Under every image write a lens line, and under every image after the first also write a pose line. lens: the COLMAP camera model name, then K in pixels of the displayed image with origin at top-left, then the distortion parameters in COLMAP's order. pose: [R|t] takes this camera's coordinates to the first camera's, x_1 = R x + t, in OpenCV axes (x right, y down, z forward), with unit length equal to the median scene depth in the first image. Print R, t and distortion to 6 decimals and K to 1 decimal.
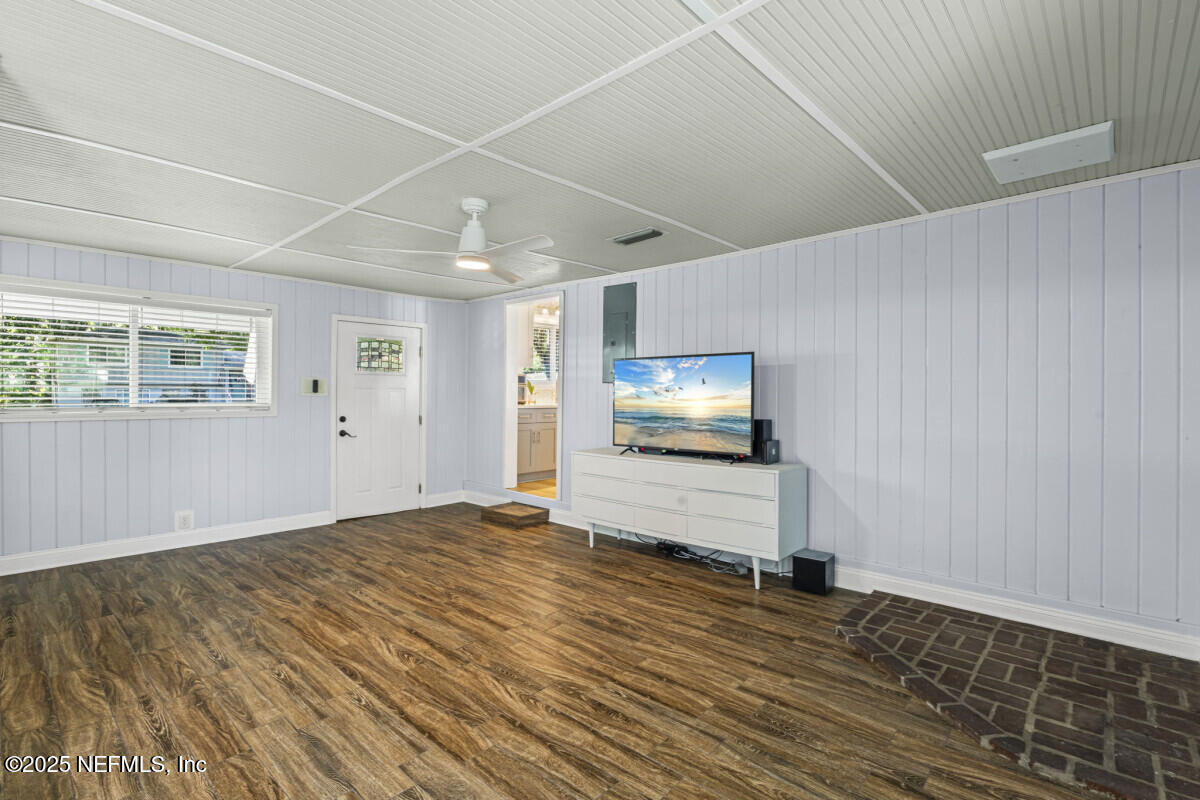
lens RADIAL K [[581.6, 0, 604.7], [0, 581.6, 401.4], [0, 0, 1]] dist [-0.000678, 0.000169]
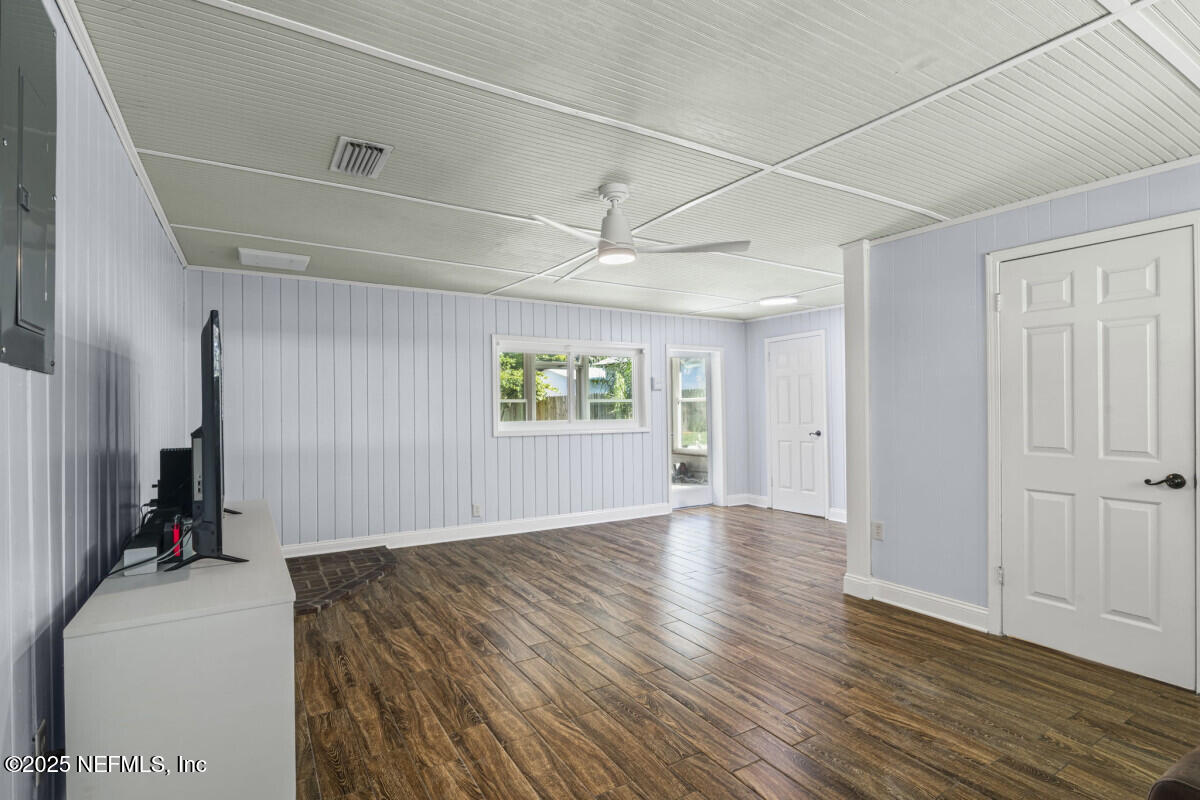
lens RADIAL K [[581.6, 0, 596.9], [0, 581.6, 395.6], [0, 0, 1]] dist [-0.000678, 0.000169]
pose [[-0.959072, 0.009404, 0.283006, -0.474966], [0.008966, 0.999956, -0.002843, -0.028746], [-0.283020, -0.000190, -0.959114, 1.970605]]
